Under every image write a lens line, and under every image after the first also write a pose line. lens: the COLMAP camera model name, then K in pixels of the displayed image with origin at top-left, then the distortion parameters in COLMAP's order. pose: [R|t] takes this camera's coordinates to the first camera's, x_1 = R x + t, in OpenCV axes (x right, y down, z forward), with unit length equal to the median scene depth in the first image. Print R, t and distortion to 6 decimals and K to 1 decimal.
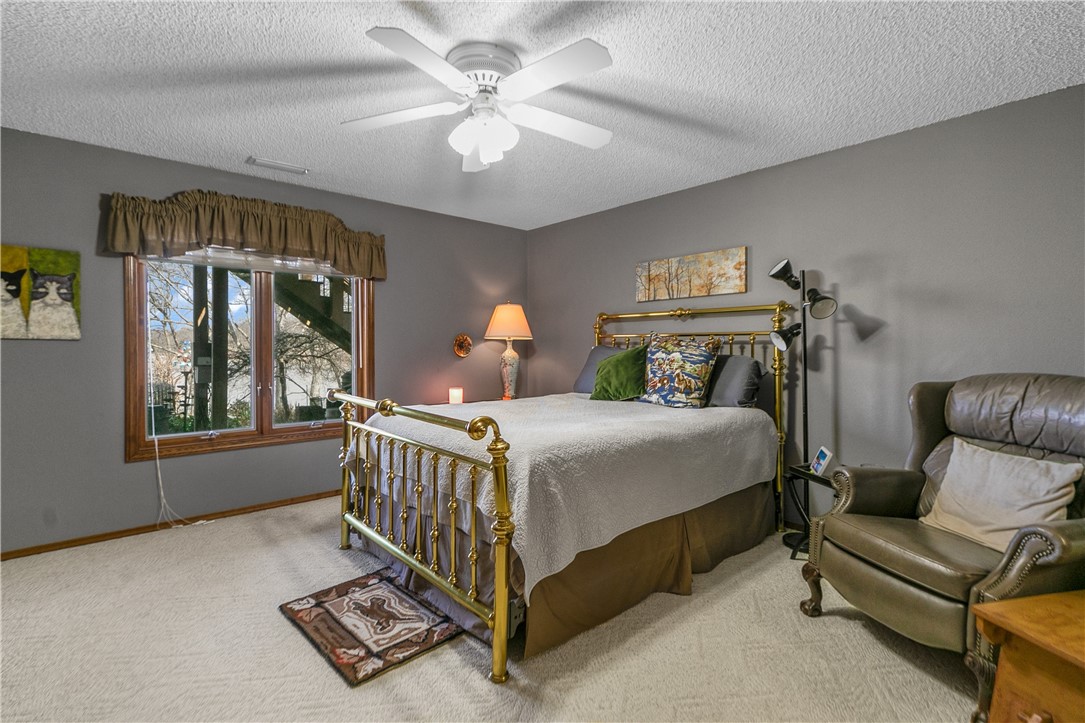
lens RADIAL K [[499.6, 0, 540.7], [0, 499.6, 356.8], [0, 0, 1]] dist [0.008693, -0.001055]
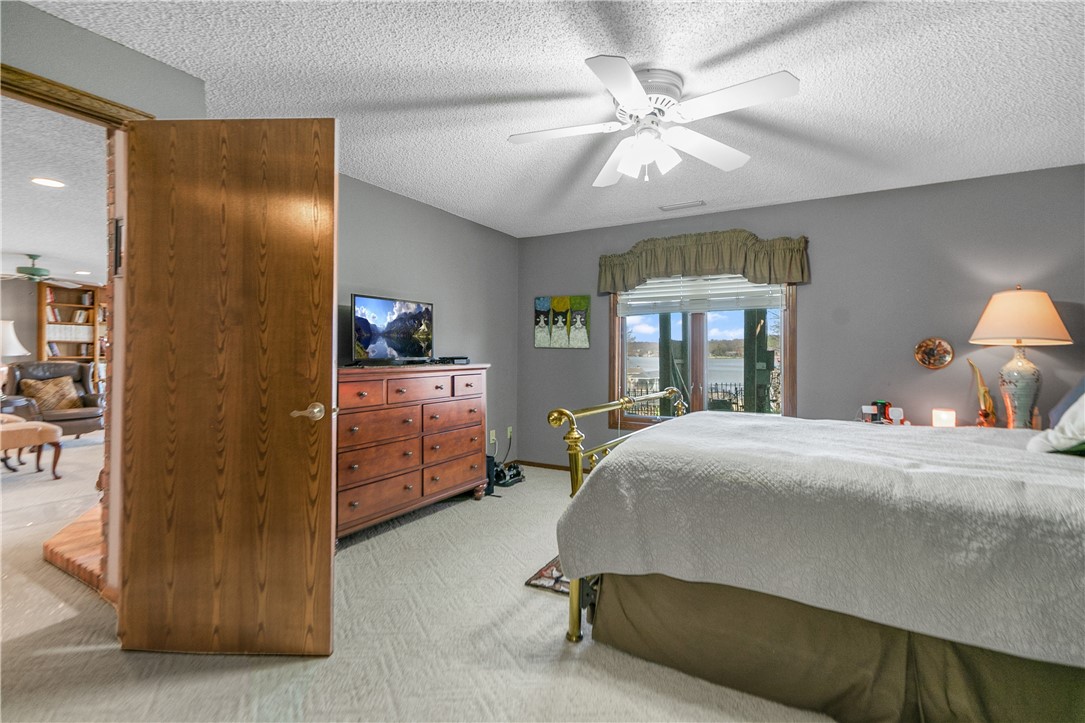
lens RADIAL K [[499.6, 0, 542.8], [0, 499.6, 354.2], [0, 0, 1]] dist [0.008693, -0.001055]
pose [[0.328207, 0.003736, -0.944599, 0.611080], [-0.026114, 0.999646, -0.005120, -0.002521], [0.944245, 0.026347, 0.328188, 0.334572]]
